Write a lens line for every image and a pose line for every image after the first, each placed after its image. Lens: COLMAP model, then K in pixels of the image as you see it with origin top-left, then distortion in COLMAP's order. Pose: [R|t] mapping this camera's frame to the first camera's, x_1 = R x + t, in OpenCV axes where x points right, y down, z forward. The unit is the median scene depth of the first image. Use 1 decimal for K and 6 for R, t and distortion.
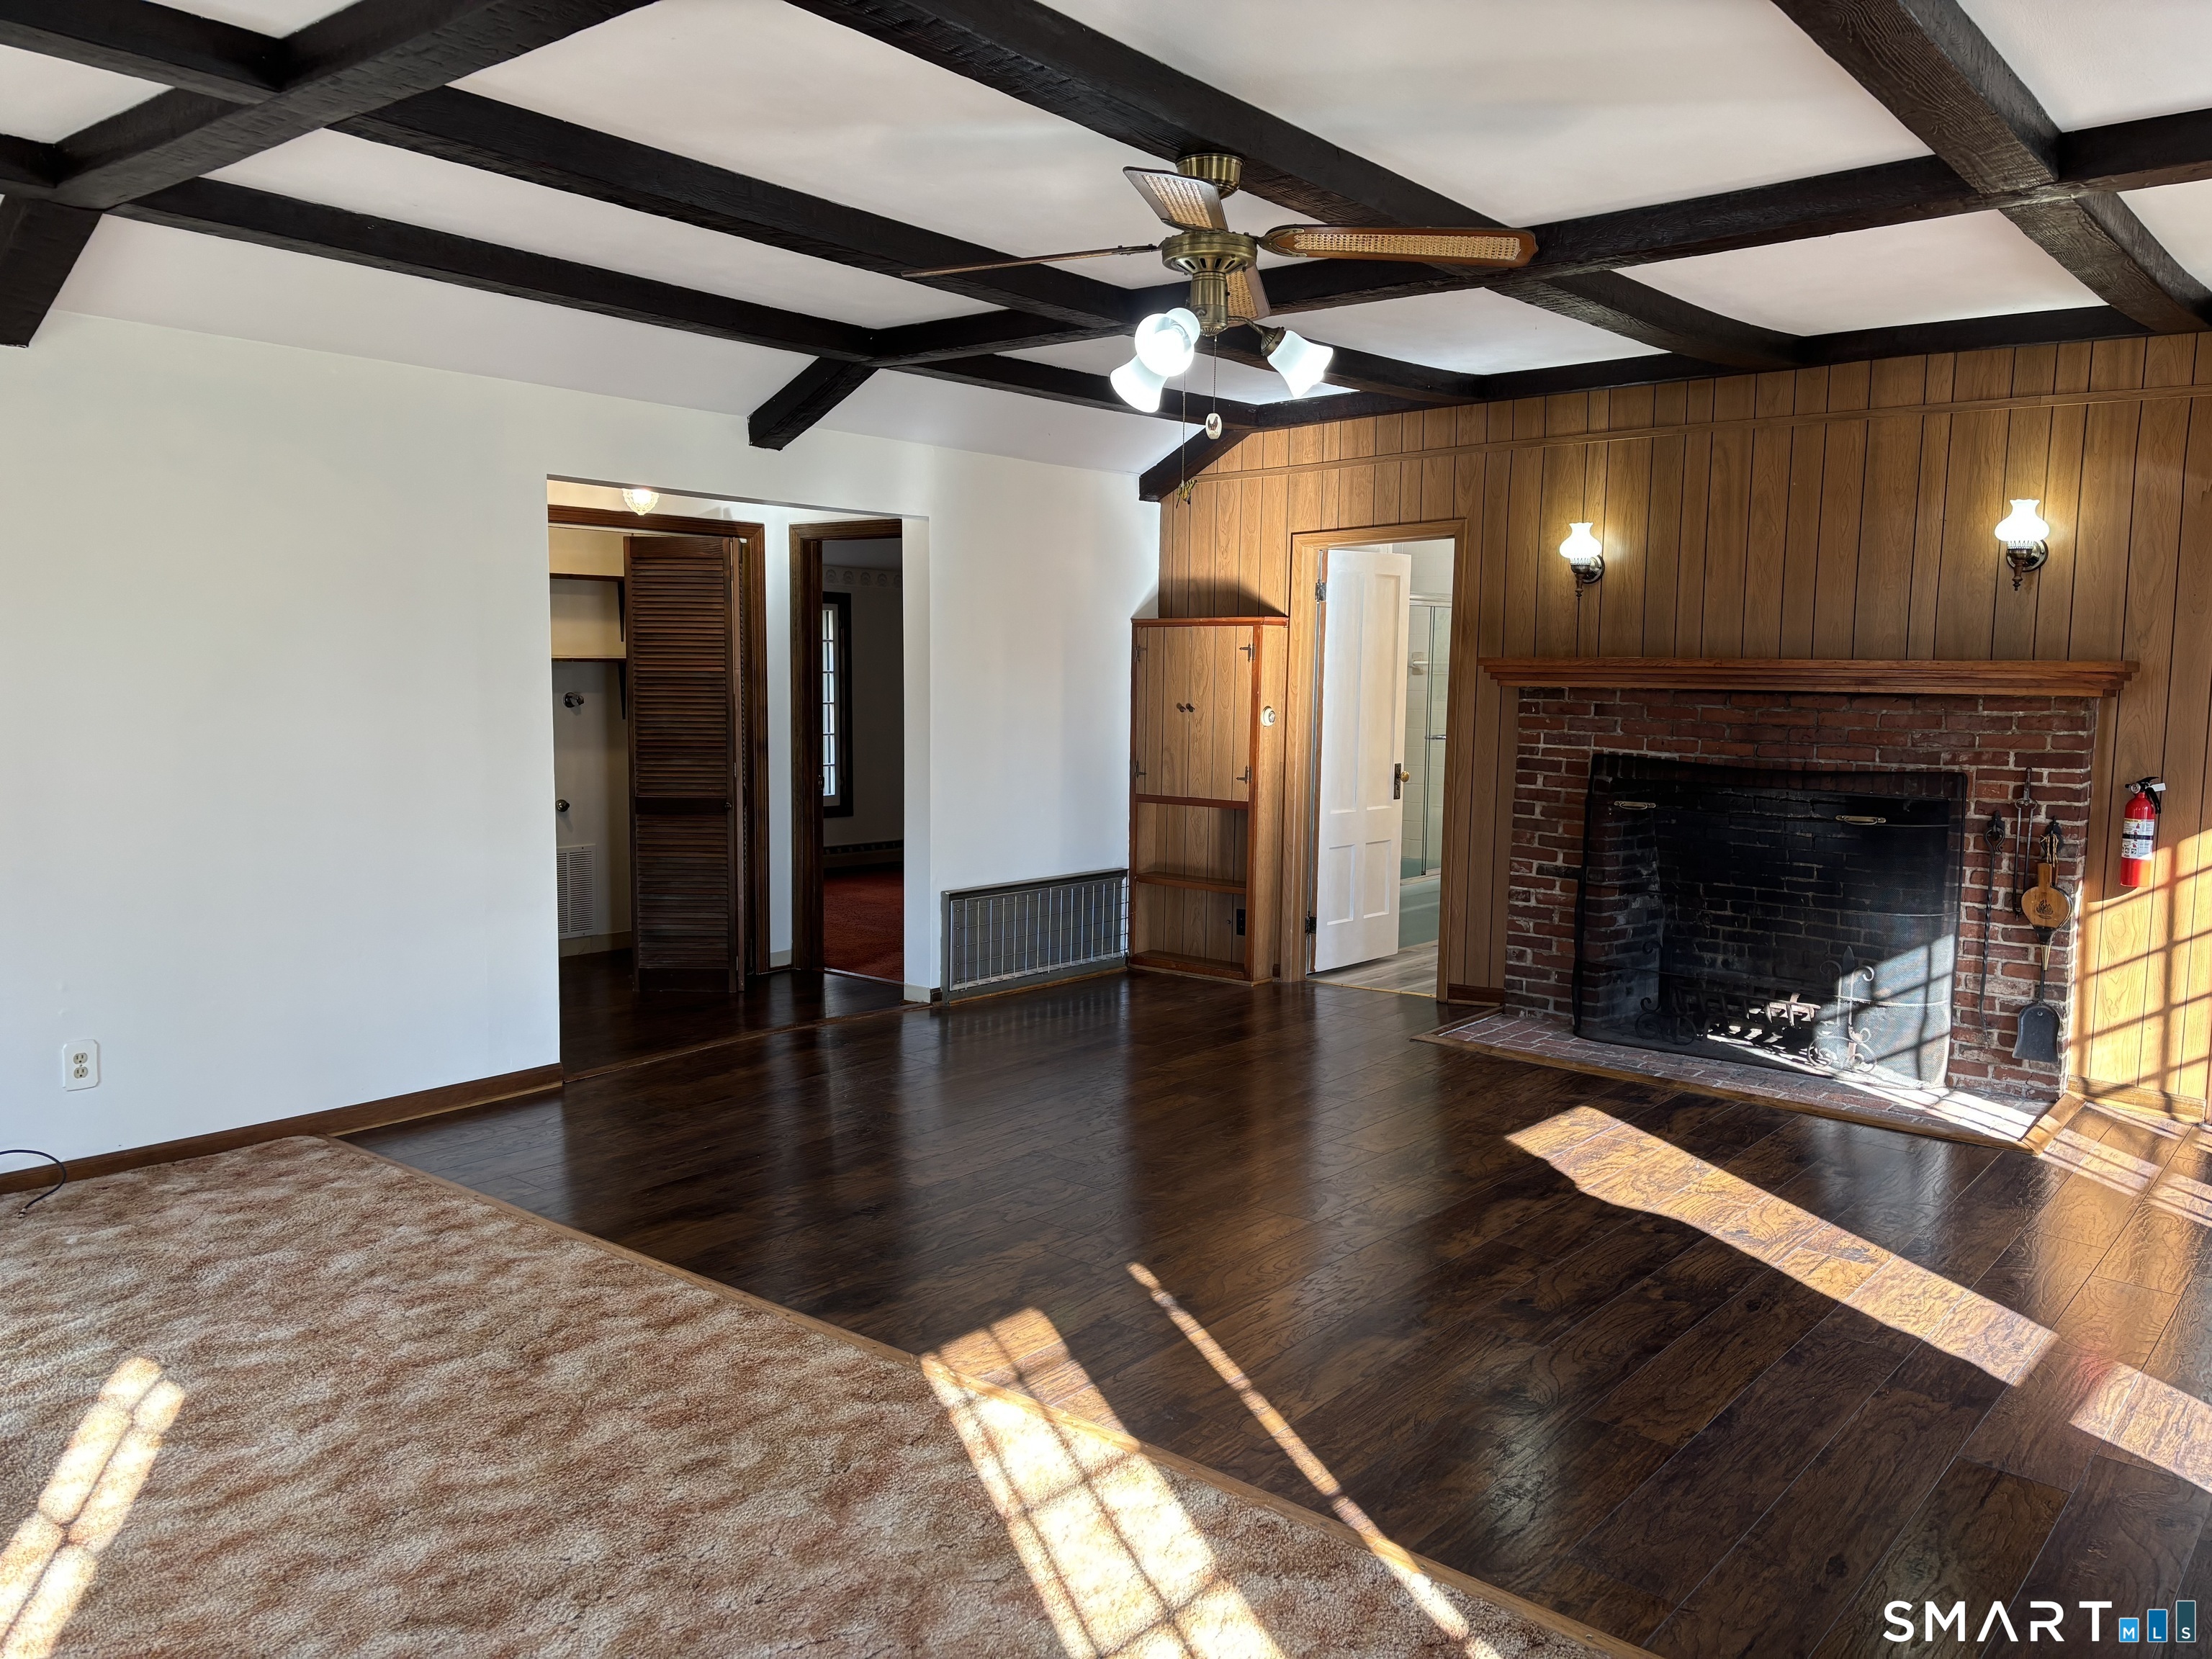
lens RADIAL K [[1674.6, 0, 1121.2], [0, 1674.6, 824.9], [0, 0, 1]] dist [0.036123, -0.001454]
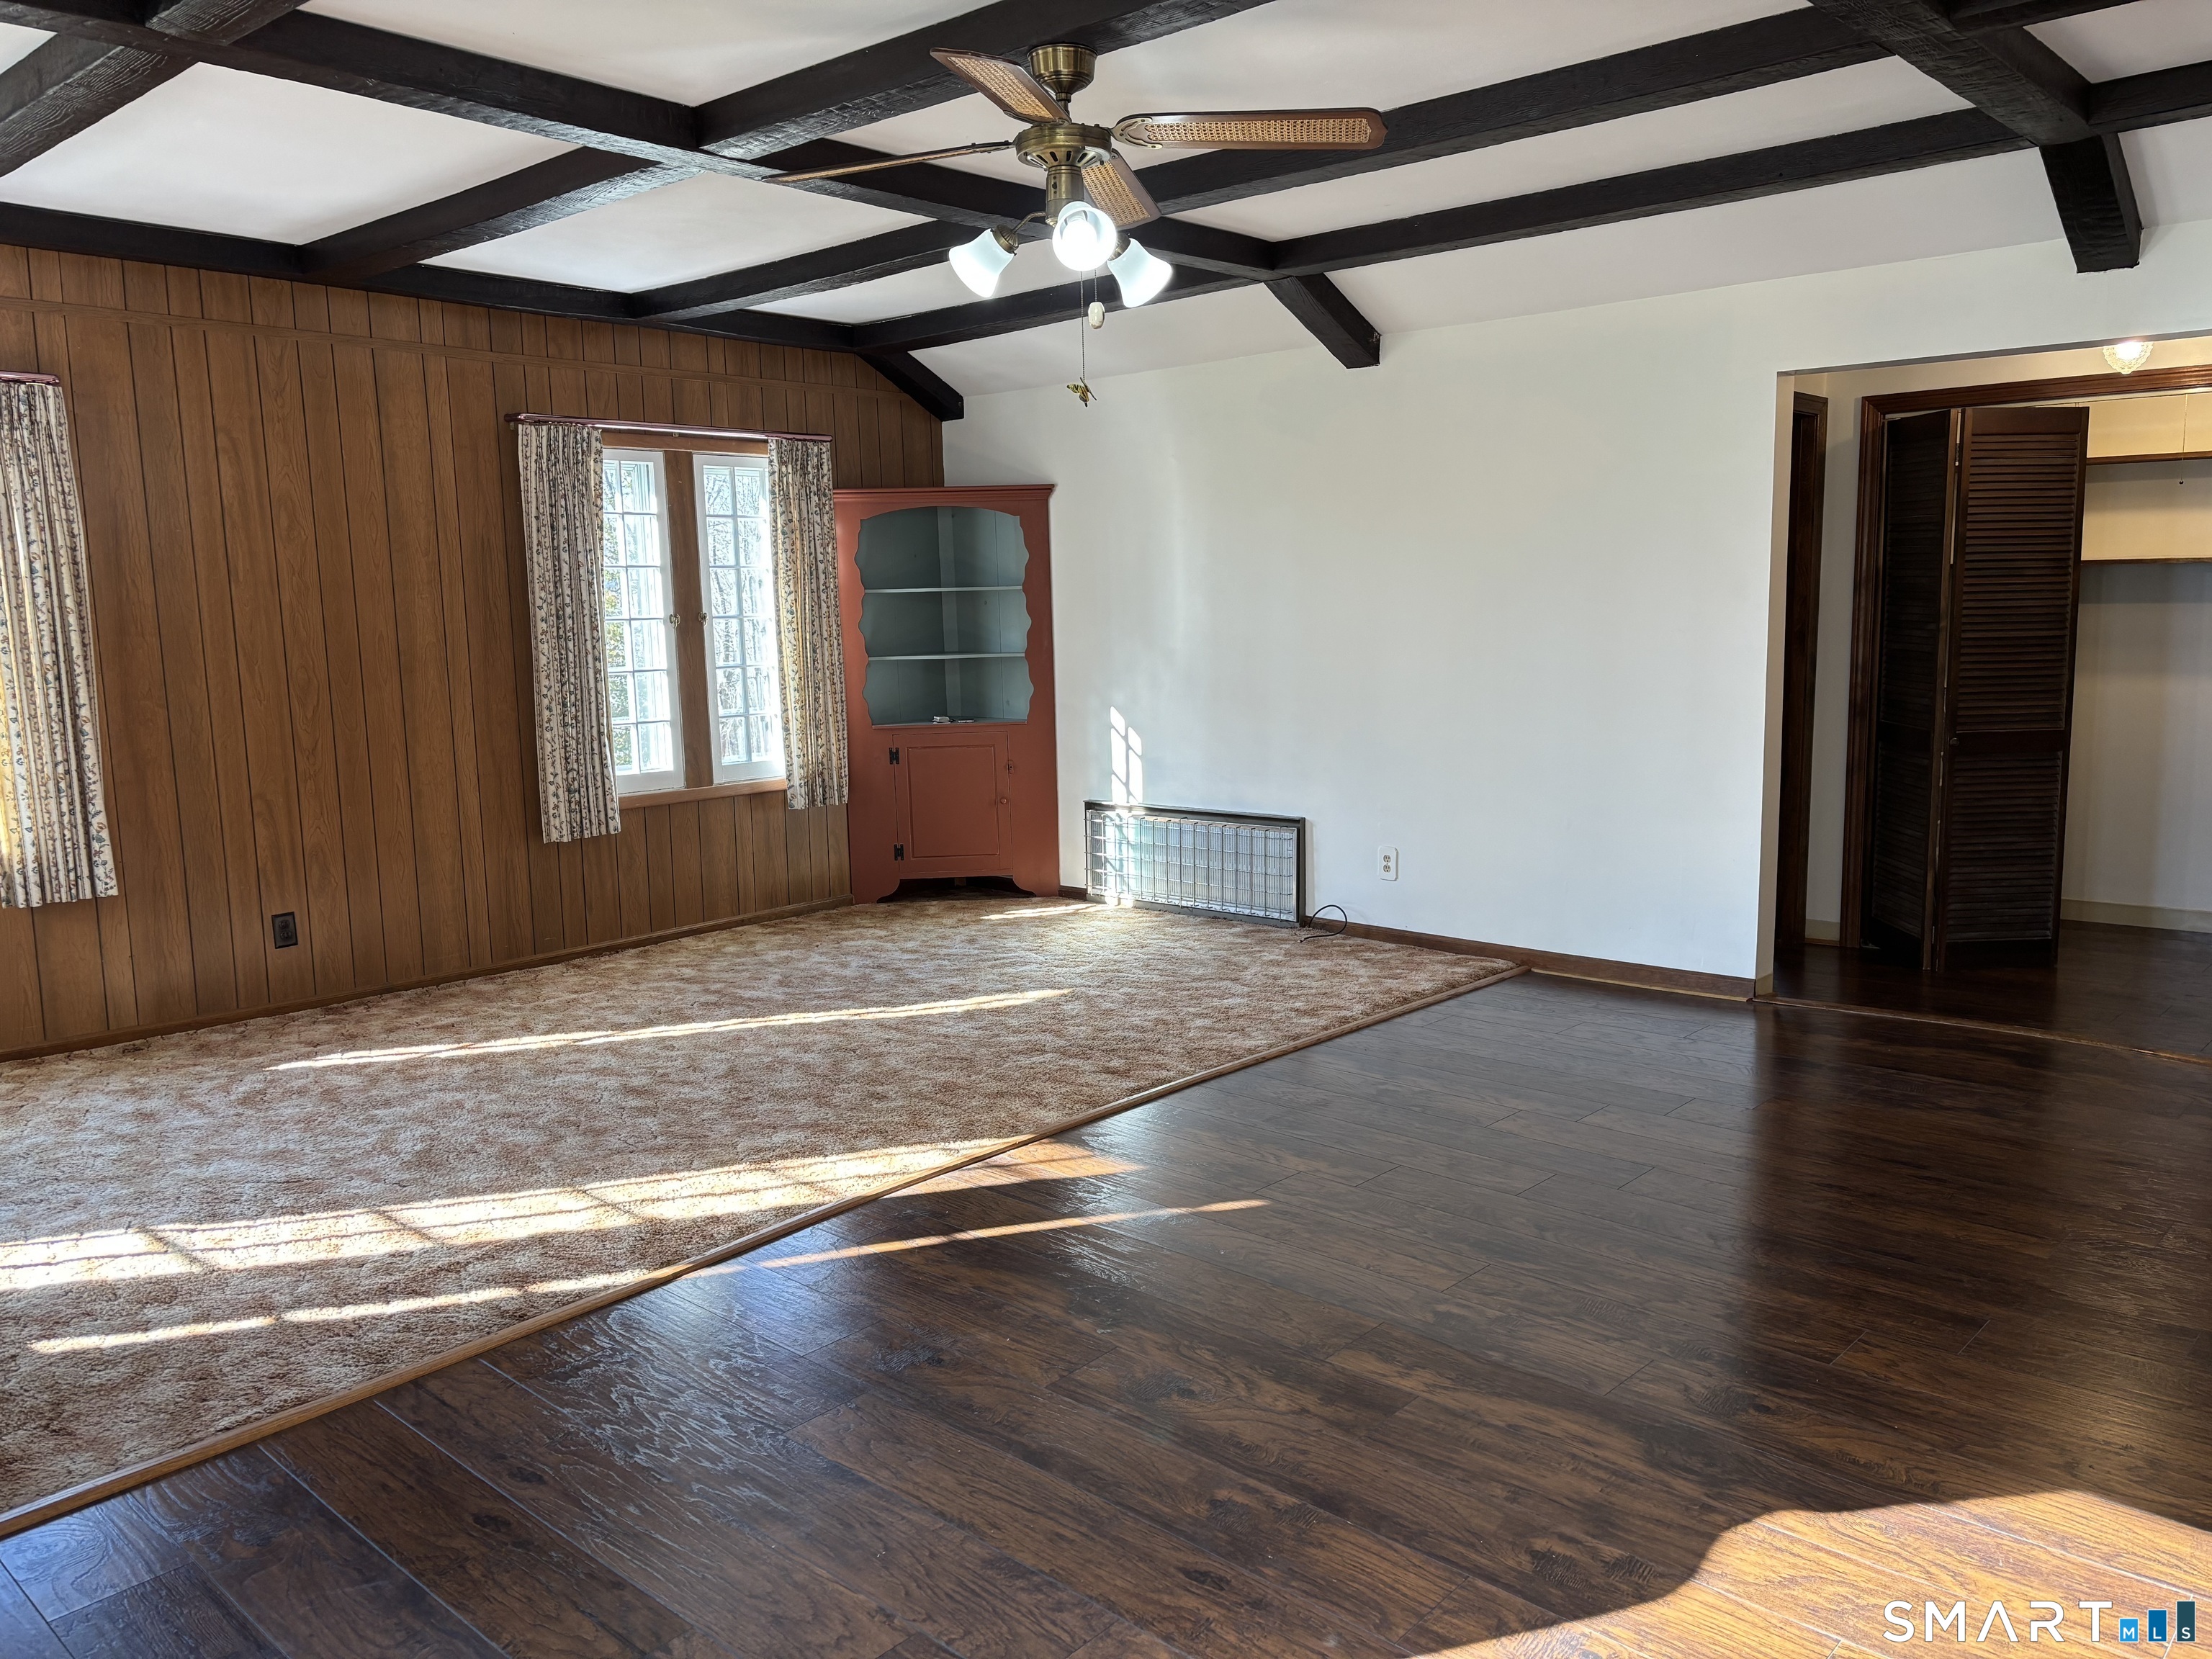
lens RADIAL K [[1674.6, 0, 1121.8], [0, 1674.6, 834.4], [0, 0, 1]] dist [0.036123, -0.001454]
pose [[-0.053349, 0.126136, -0.990577, 1.138222], [-0.081170, 0.988160, 0.130200, -0.070386], [0.995272, 0.087351, -0.042479, 1.169970]]
